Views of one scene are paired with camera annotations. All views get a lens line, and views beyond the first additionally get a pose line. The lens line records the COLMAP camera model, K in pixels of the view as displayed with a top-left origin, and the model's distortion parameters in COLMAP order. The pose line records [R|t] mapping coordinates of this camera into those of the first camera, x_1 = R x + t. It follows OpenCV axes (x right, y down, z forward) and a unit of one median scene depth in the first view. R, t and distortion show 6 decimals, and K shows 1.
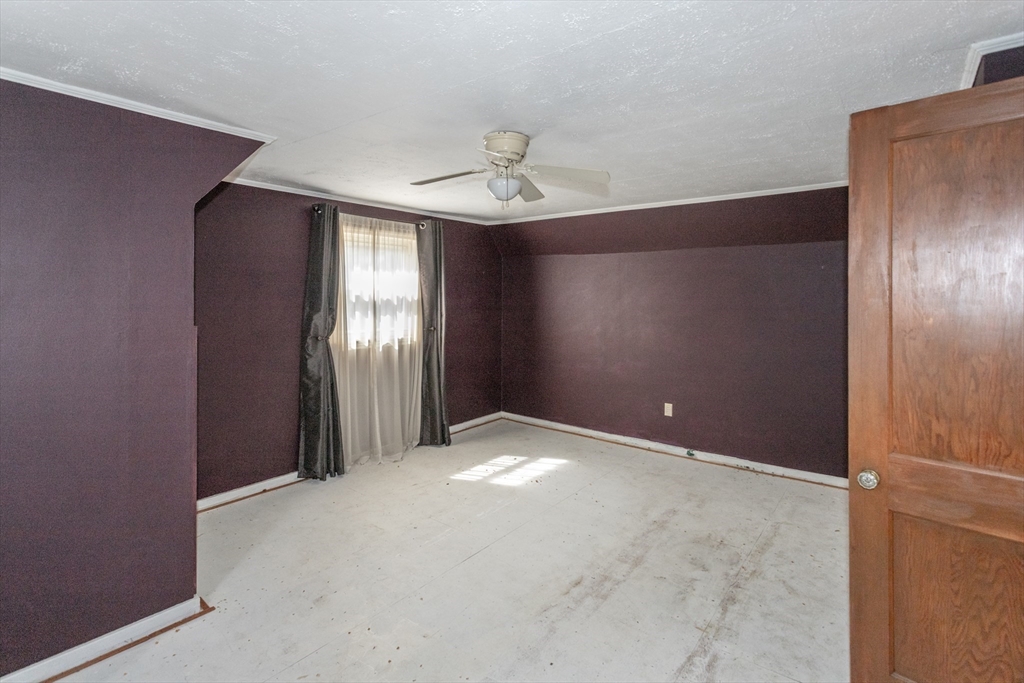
lens RADIAL K [[498.6, 0, 511.6], [0, 498.6, 299.1], [0, 0, 1]] dist [0.000036, -0.000191]
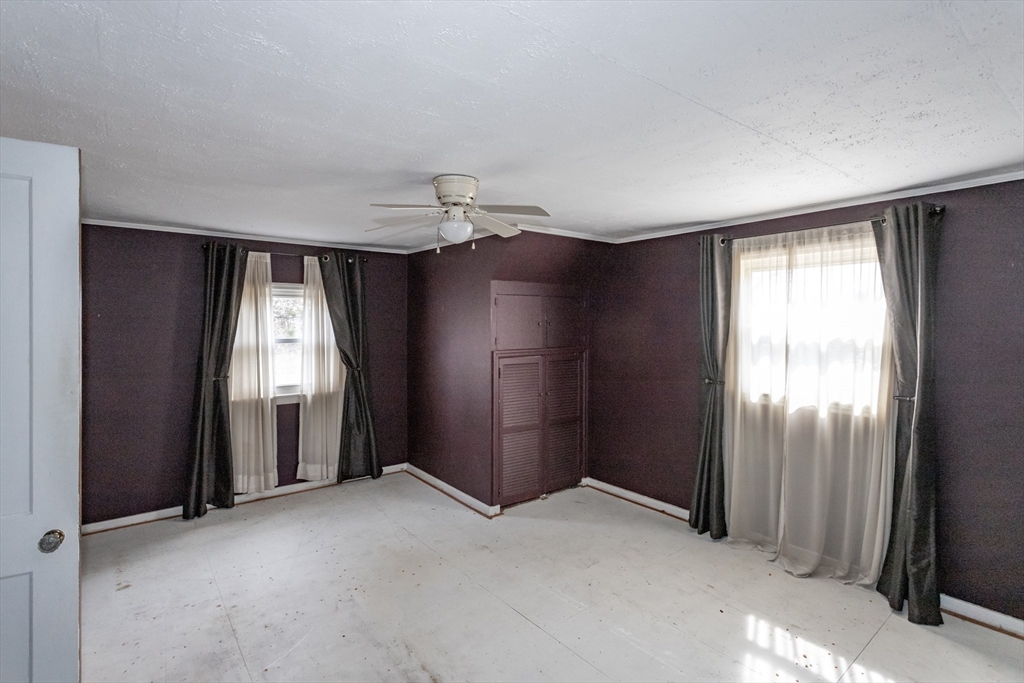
lens RADIAL K [[490.0, 0, 509.5], [0, 490.0, 327.2], [0, 0, 1]] dist [-0.000791, -0.000467]
pose [[-0.241207, -0.001432, -0.970473, 0.539764], [-0.012011, 0.999927, 0.001510, -0.017176], [0.970399, 0.012021, -0.241206, 0.785068]]
